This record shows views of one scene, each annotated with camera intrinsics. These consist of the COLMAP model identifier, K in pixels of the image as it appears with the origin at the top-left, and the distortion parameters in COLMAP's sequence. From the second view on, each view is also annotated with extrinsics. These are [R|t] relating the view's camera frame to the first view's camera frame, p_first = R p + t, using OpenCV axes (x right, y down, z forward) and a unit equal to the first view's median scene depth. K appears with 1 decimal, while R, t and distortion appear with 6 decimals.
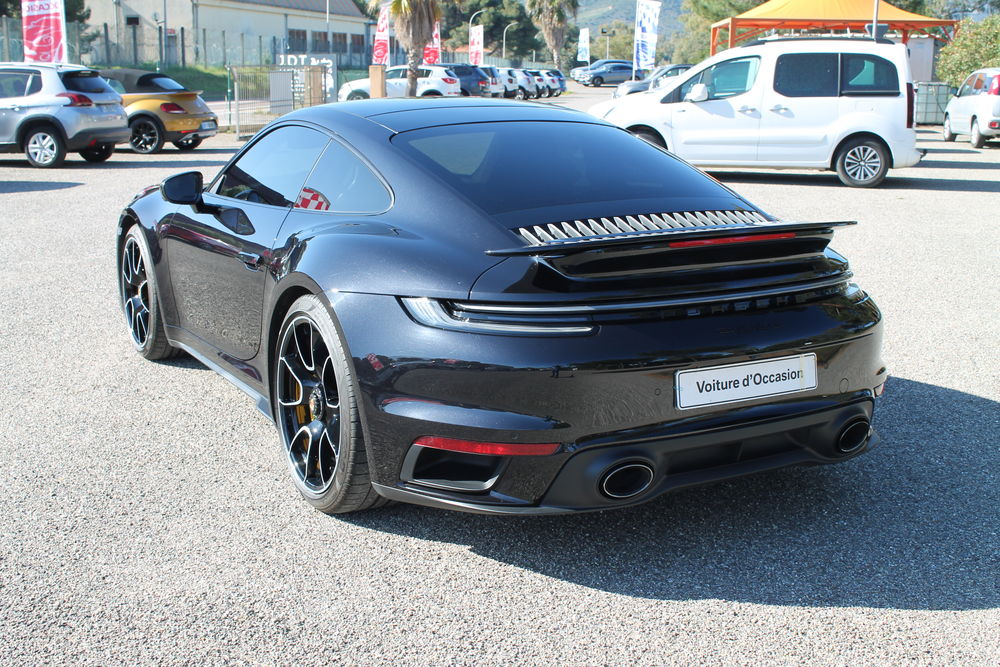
lens RADIAL K [[1240.7, 0, 494.5], [0, 1240.7, 333.2], [0, 0, 1]] dist [-0.030672, 0.000000]
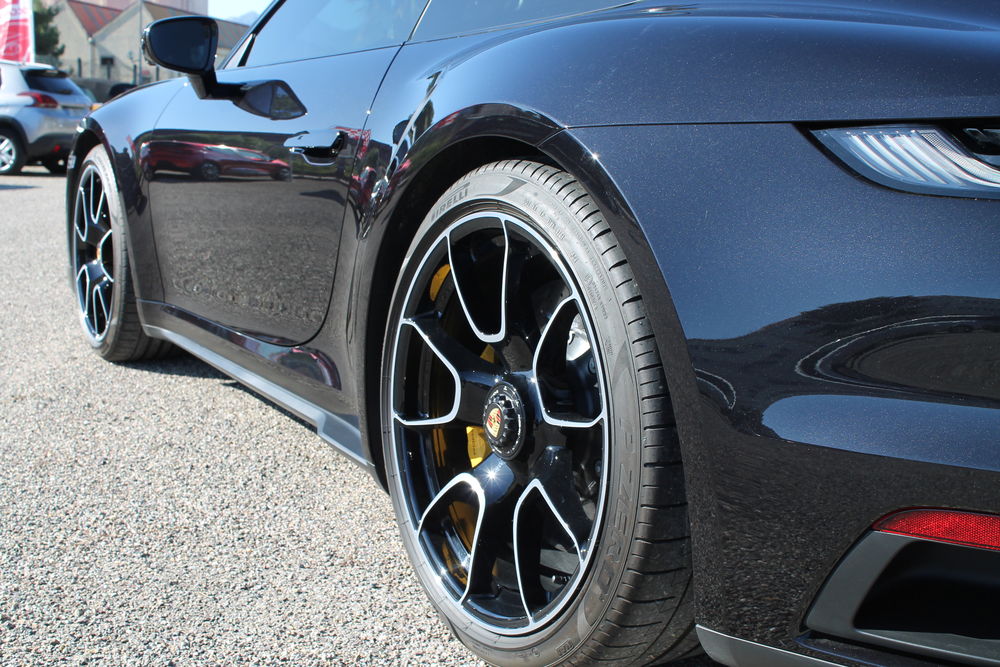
lens RADIAL K [[1240.7, 0, 506.3], [0, 1240.7, 334.3], [0, 0, 1]] dist [-0.030672, 0.000000]
pose [[0.999050, 0.025968, 0.035001, -0.103803], [-0.024534, 0.998866, -0.040807, 0.029207], [-0.036021, 0.039909, 0.998554, 0.376308]]
